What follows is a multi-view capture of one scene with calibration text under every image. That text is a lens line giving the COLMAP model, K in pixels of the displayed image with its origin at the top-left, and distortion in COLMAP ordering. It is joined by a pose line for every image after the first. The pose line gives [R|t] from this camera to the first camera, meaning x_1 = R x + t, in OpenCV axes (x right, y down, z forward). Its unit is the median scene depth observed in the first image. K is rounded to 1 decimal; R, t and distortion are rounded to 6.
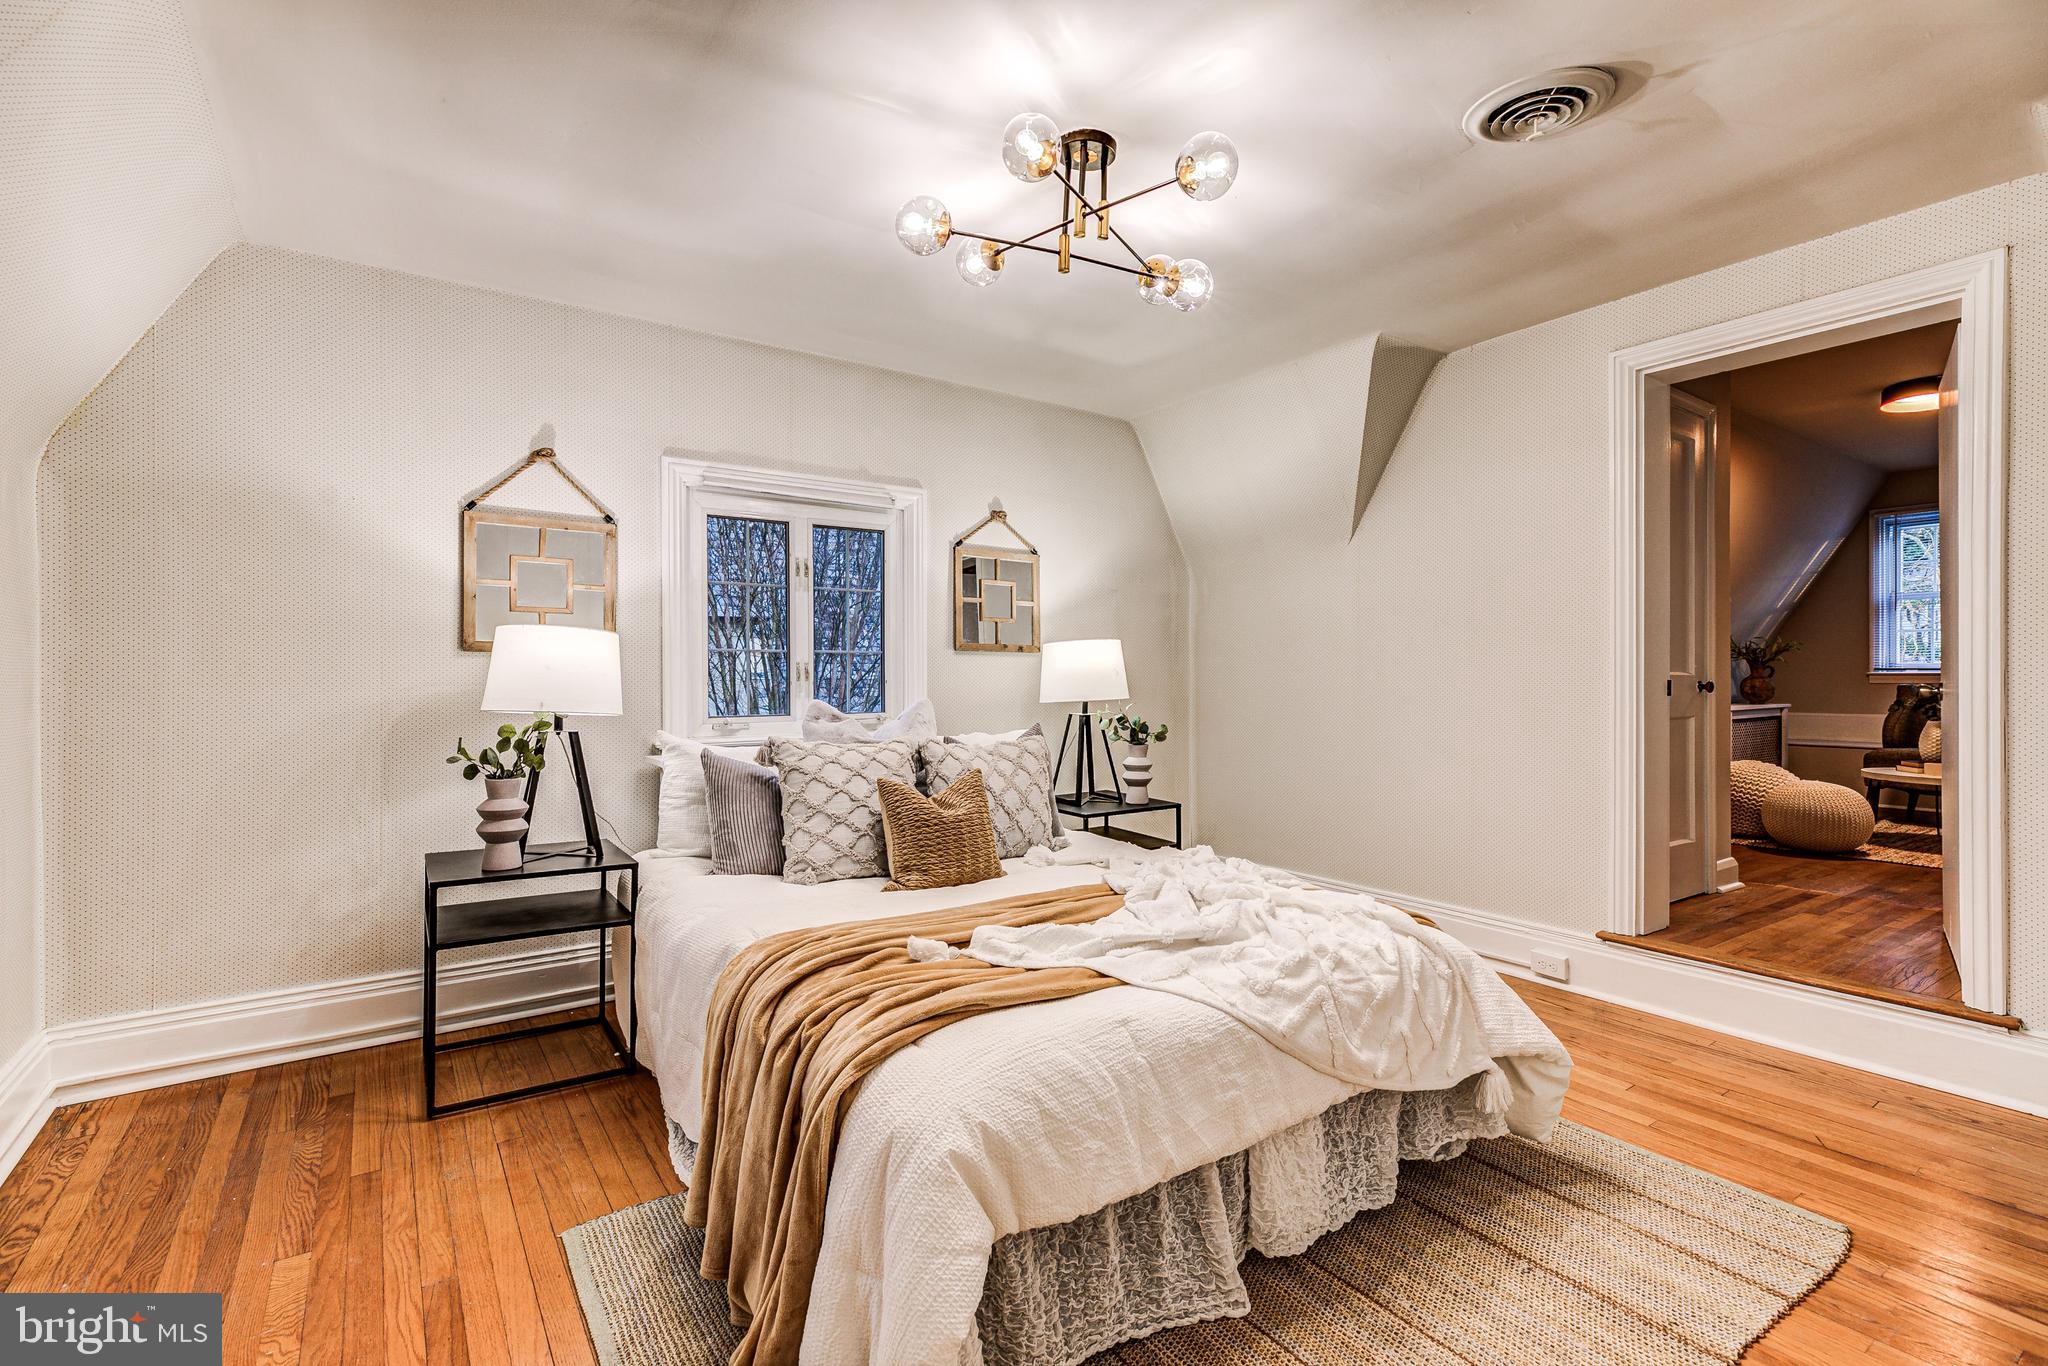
lens RADIAL K [[930.6, 0, 1028.3], [0, 930.6, 678.9], [0, 0, 1]] dist [0.005323, 0.000478]
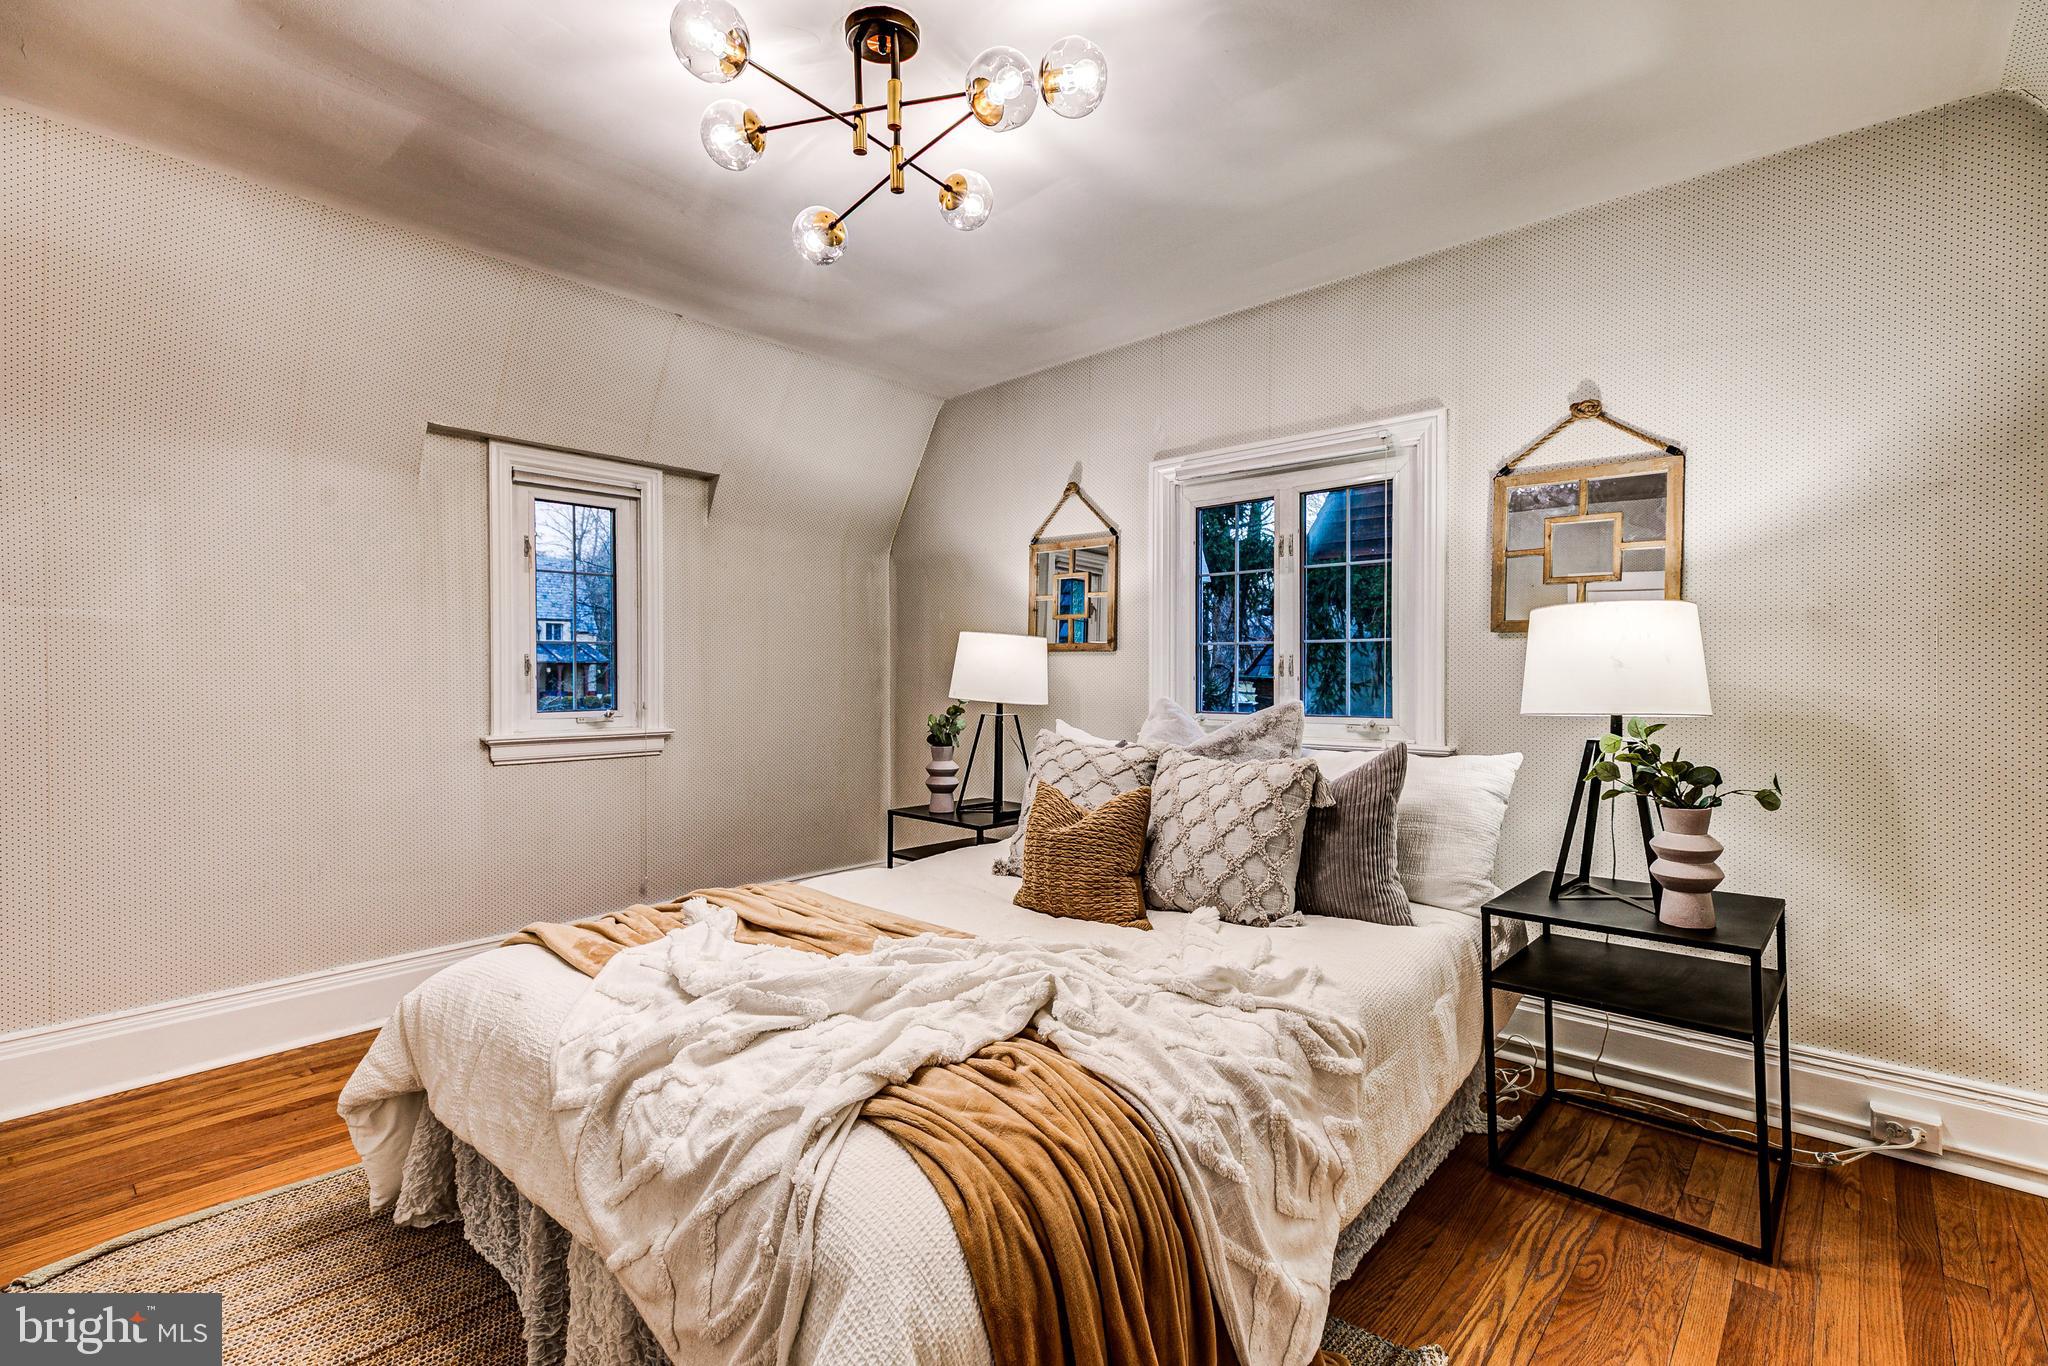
lens RADIAL K [[930.6, 0, 1028.3], [0, 930.6, 678.9], [0, 0, 1]] dist [0.005323, 0.000478]
pose [[0.270434, 0.010289, -0.962684, 0.518424], [0.020500, 0.999655, 0.016443, -0.015218], [0.962520, -0.024182, 0.270130, 0.523019]]
